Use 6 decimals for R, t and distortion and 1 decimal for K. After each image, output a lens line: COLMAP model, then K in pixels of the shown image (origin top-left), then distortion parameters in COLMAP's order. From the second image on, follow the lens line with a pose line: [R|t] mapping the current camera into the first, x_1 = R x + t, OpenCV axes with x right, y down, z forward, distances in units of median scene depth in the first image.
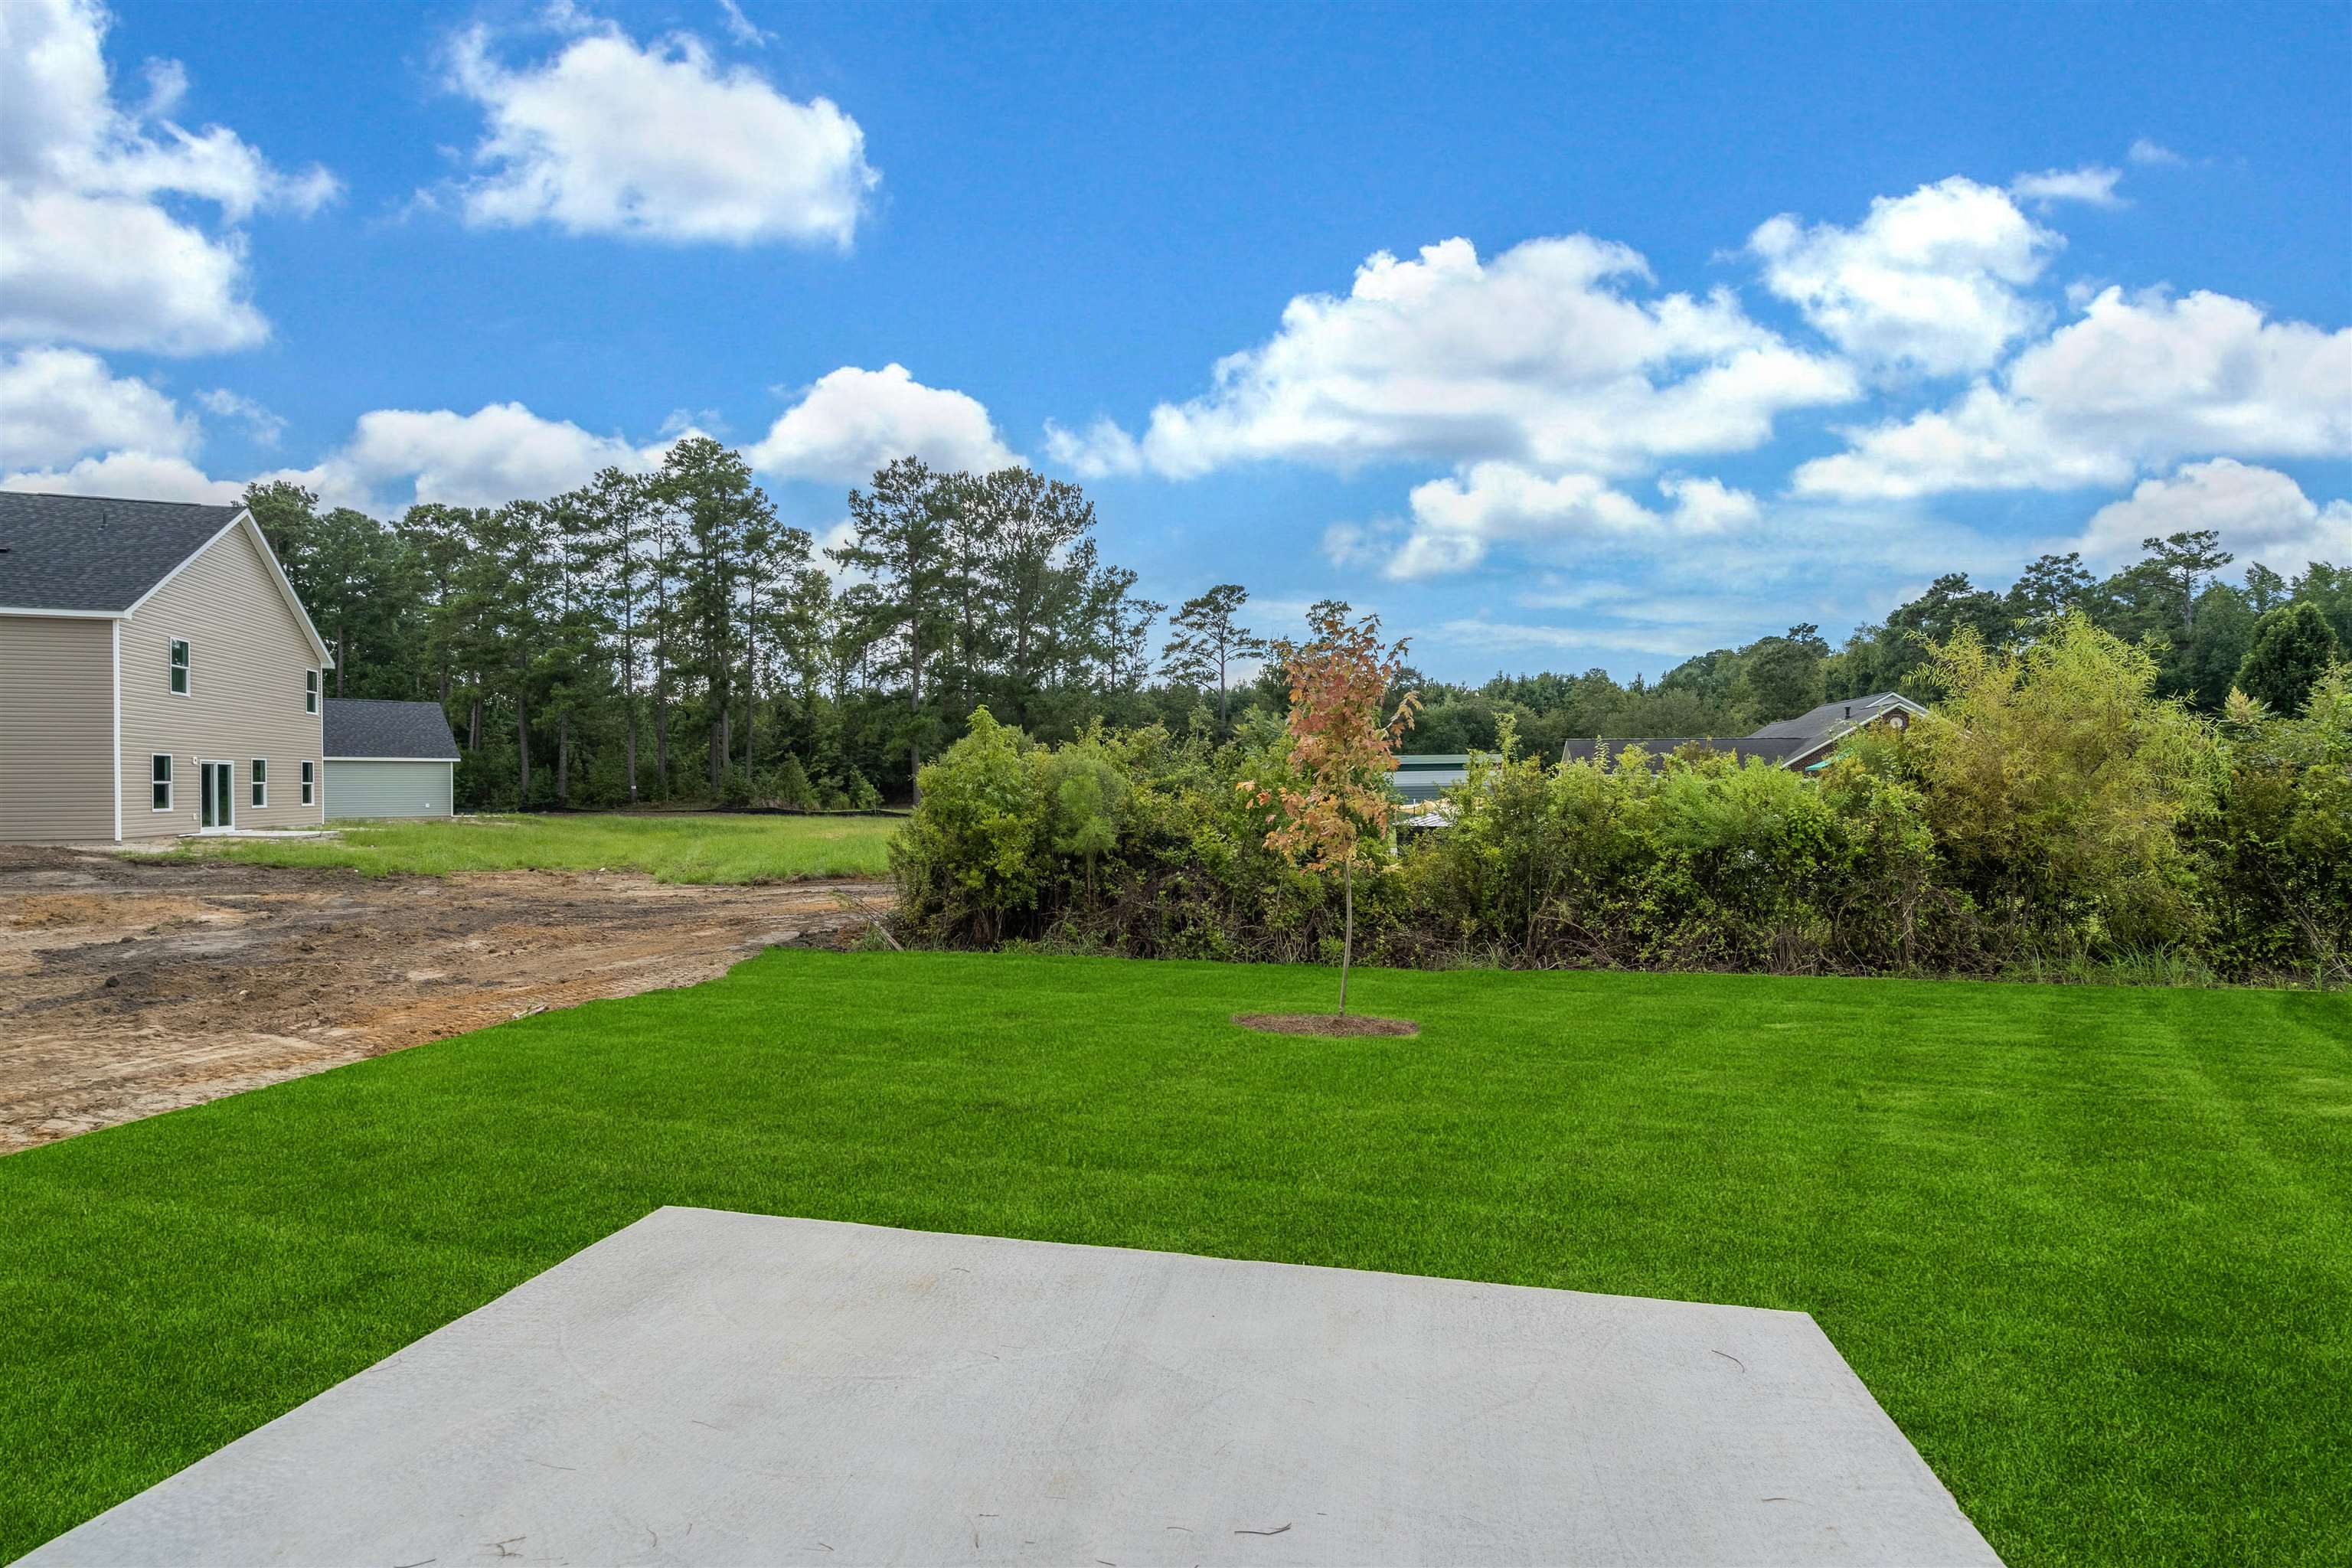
lens RADIAL K [[1063.3, 0, 1181.0], [0, 1063.3, 789.3], [0, 0, 1]] dist [-0.006462, 0.001411]
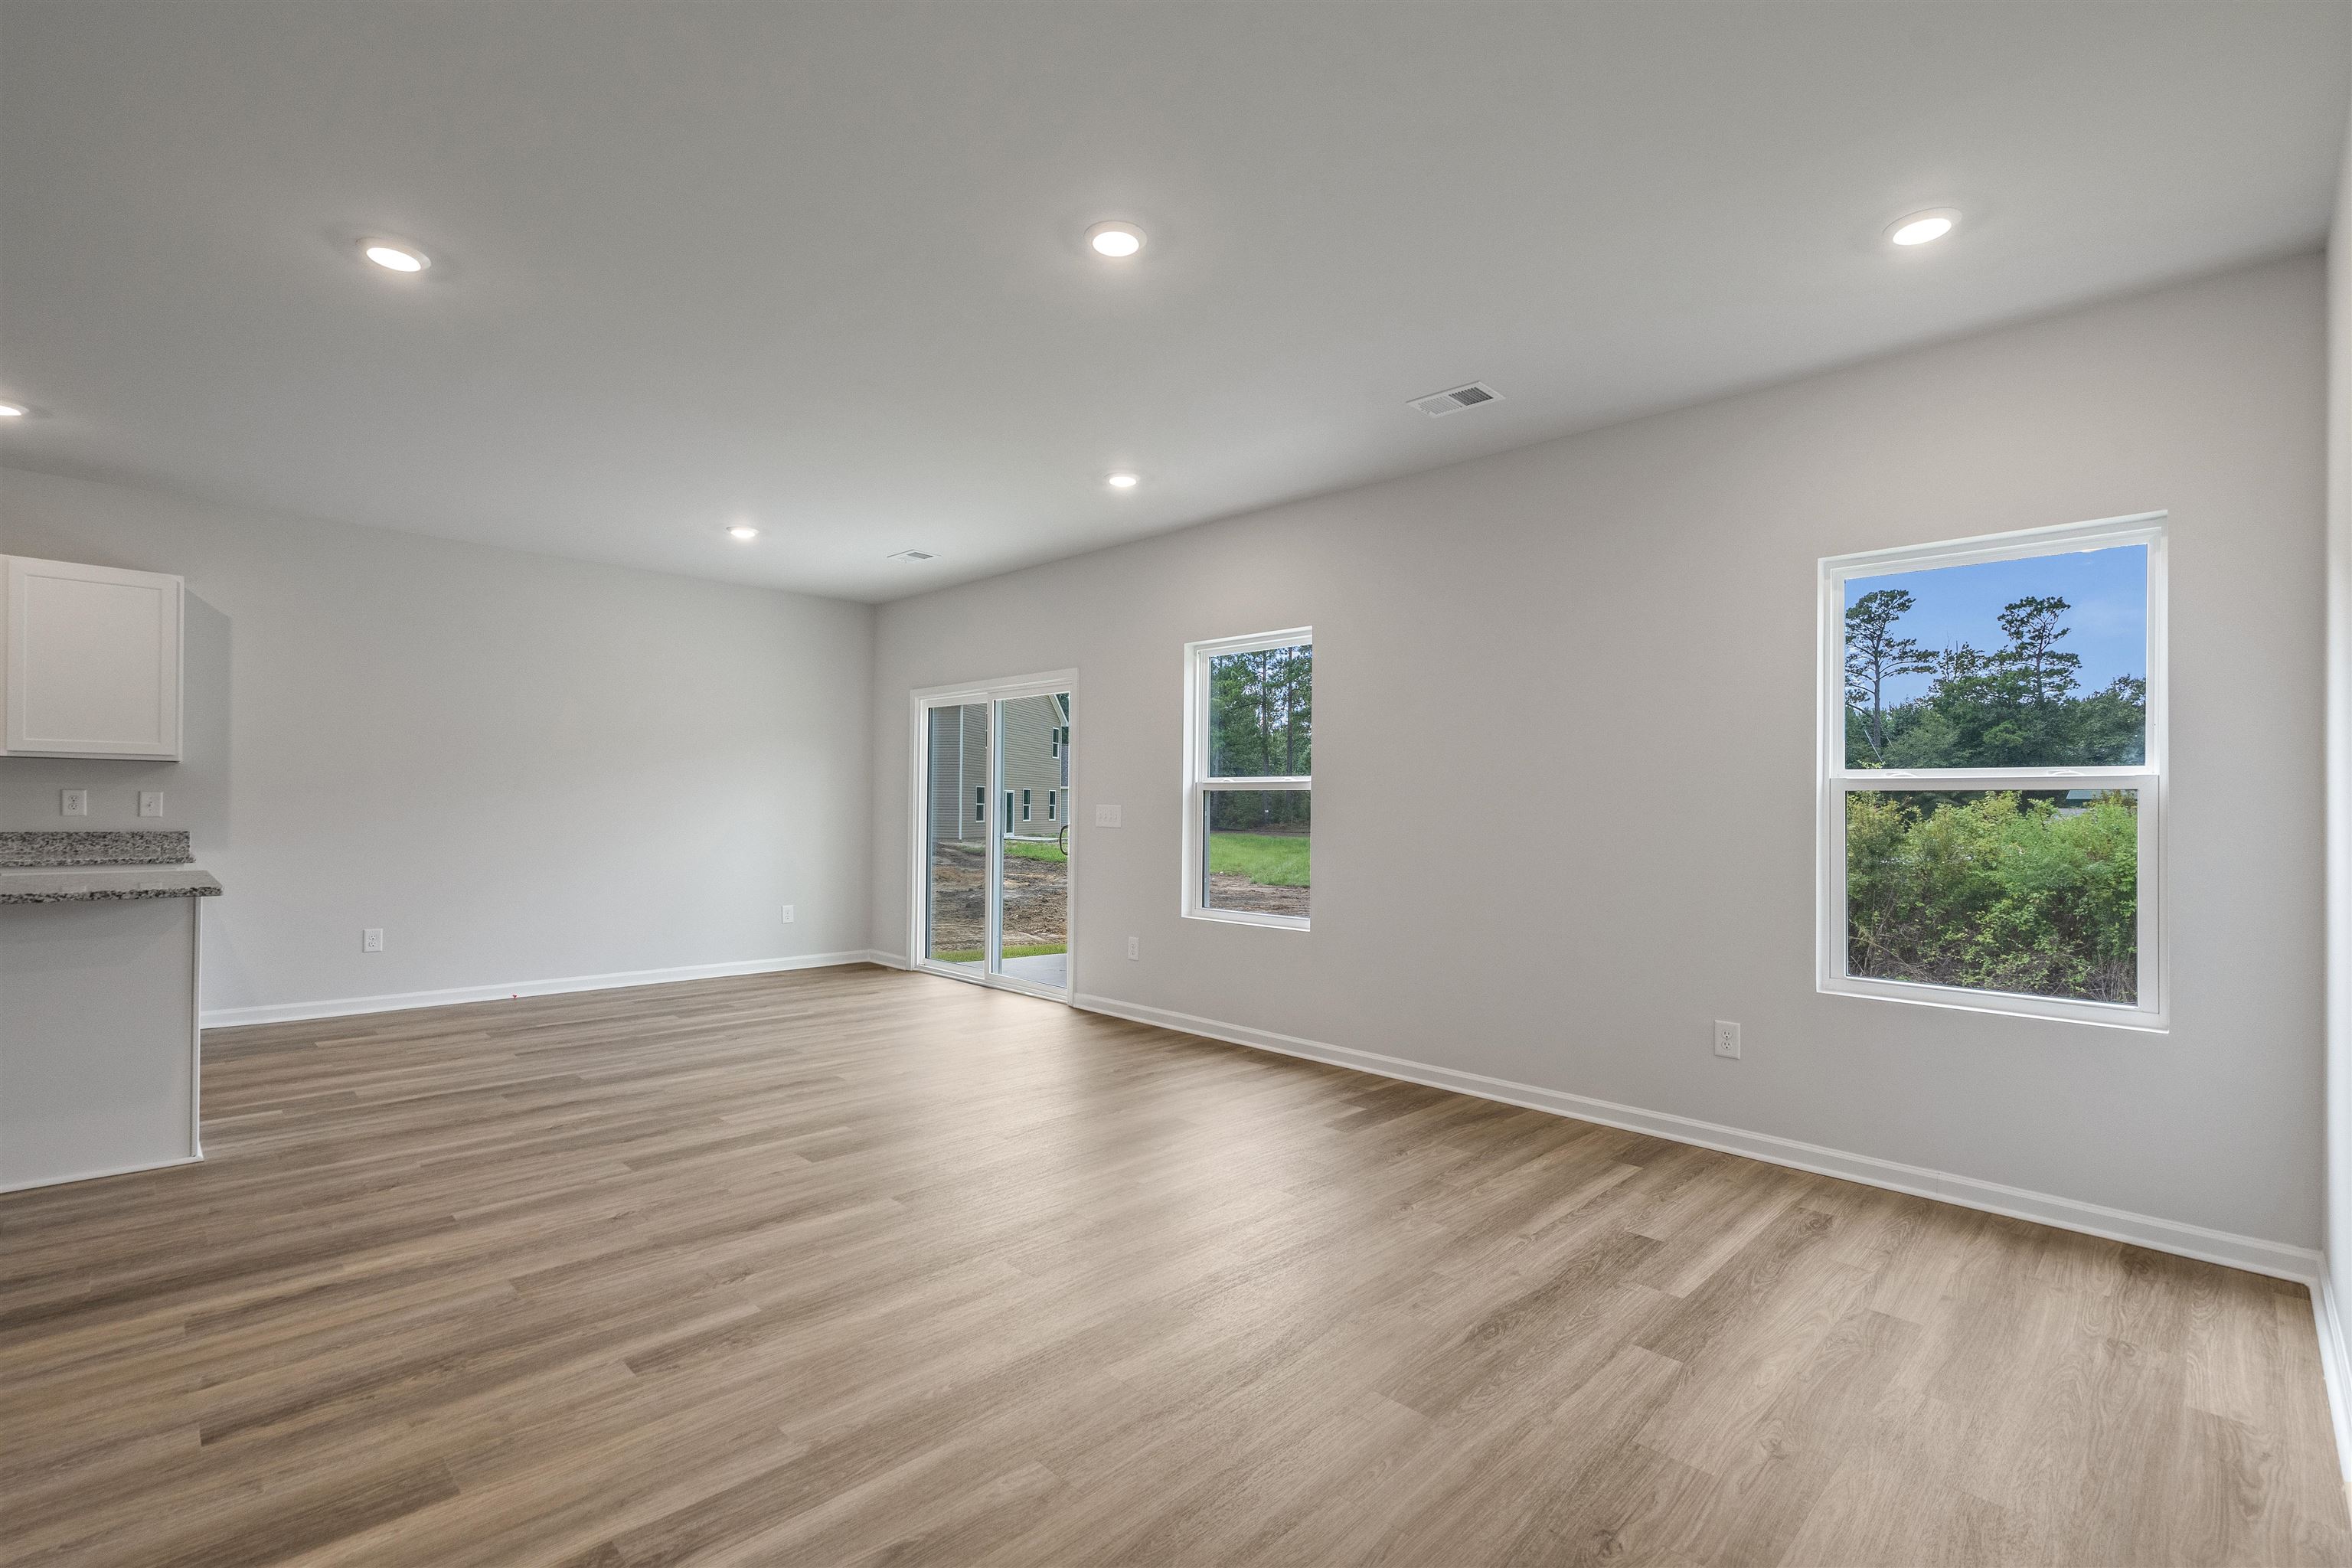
lens RADIAL K [[1063.3, 0, 1169.4], [0, 1063.3, 792.0], [0, 0, 1]] dist [-0.006462, 0.001411]
pose [[0.833846, 0.007489, -0.551946, 0.174926], [-0.020473, 0.999640, -0.017367, -0.002850], [0.551617, 0.025781, 0.833699, -0.198479]]
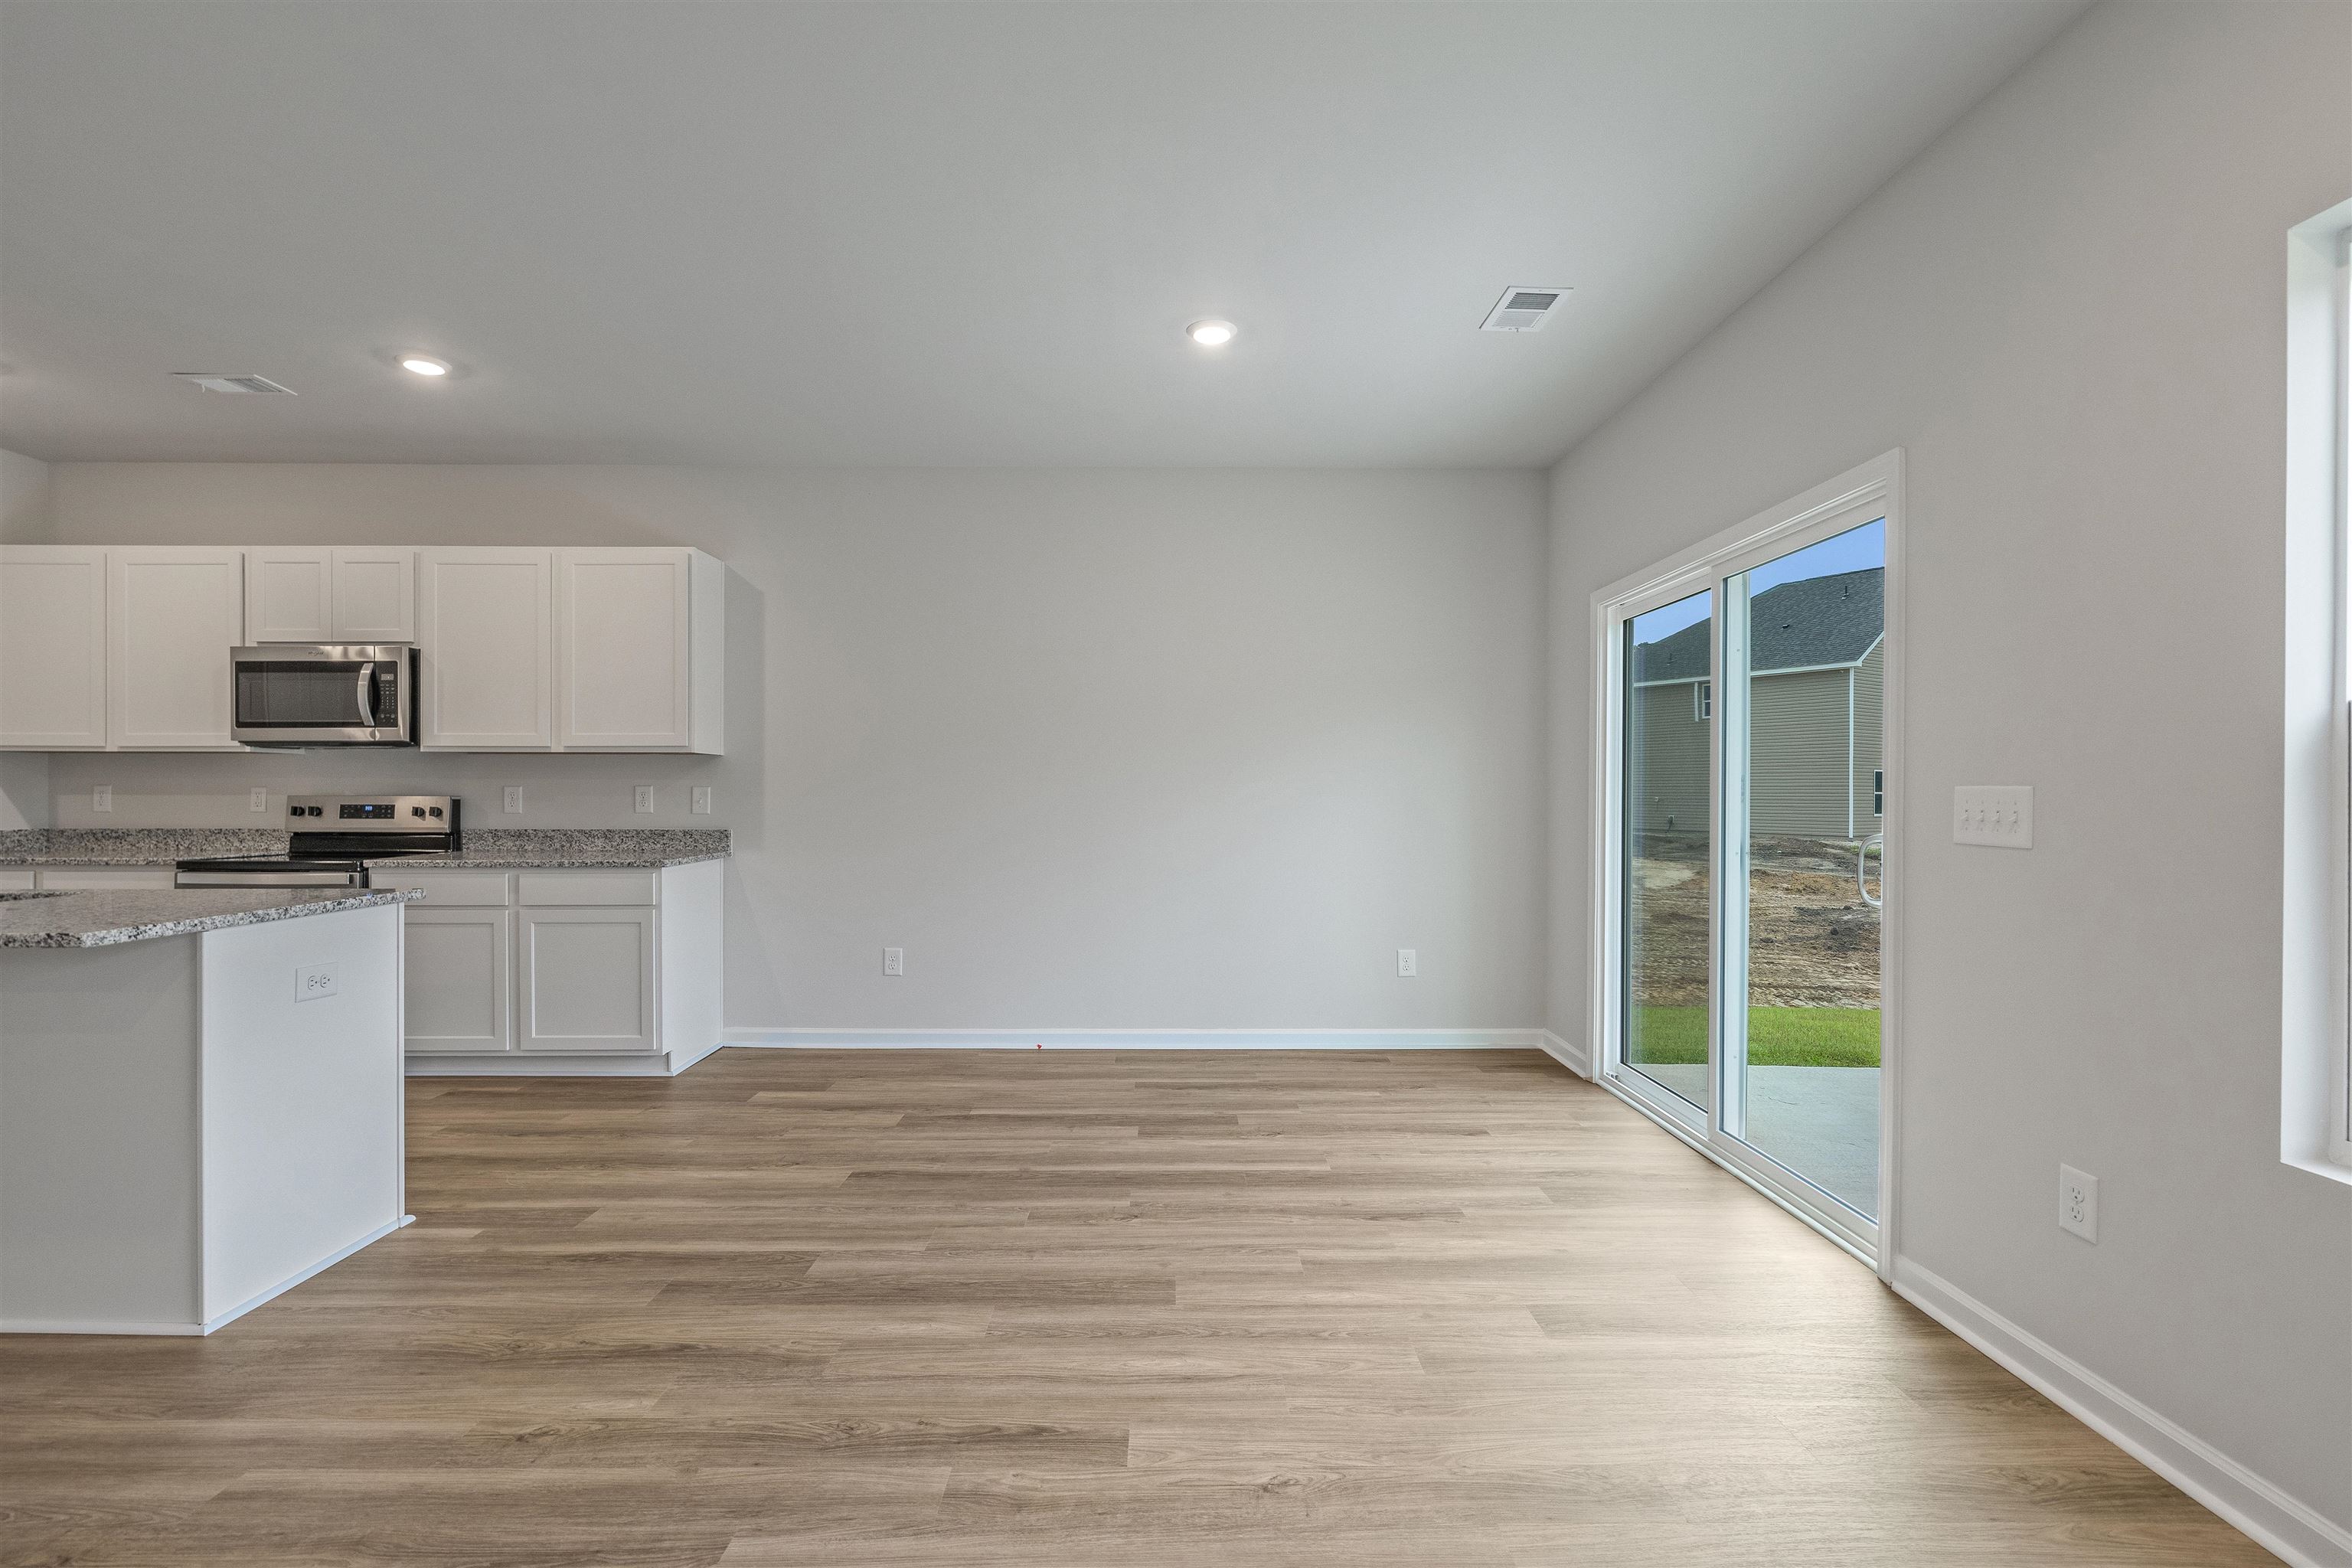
lens RADIAL K [[1063.3, 0, 1178.0], [0, 1063.3, 796.4], [0, 0, 1]] dist [-0.006462, 0.001411]
pose [[0.209692, 0.009252, -0.977724, 0.099452], [-0.010343, 0.999920, 0.007243, -0.003089], [0.977713, 0.008594, 0.209771, -0.085044]]
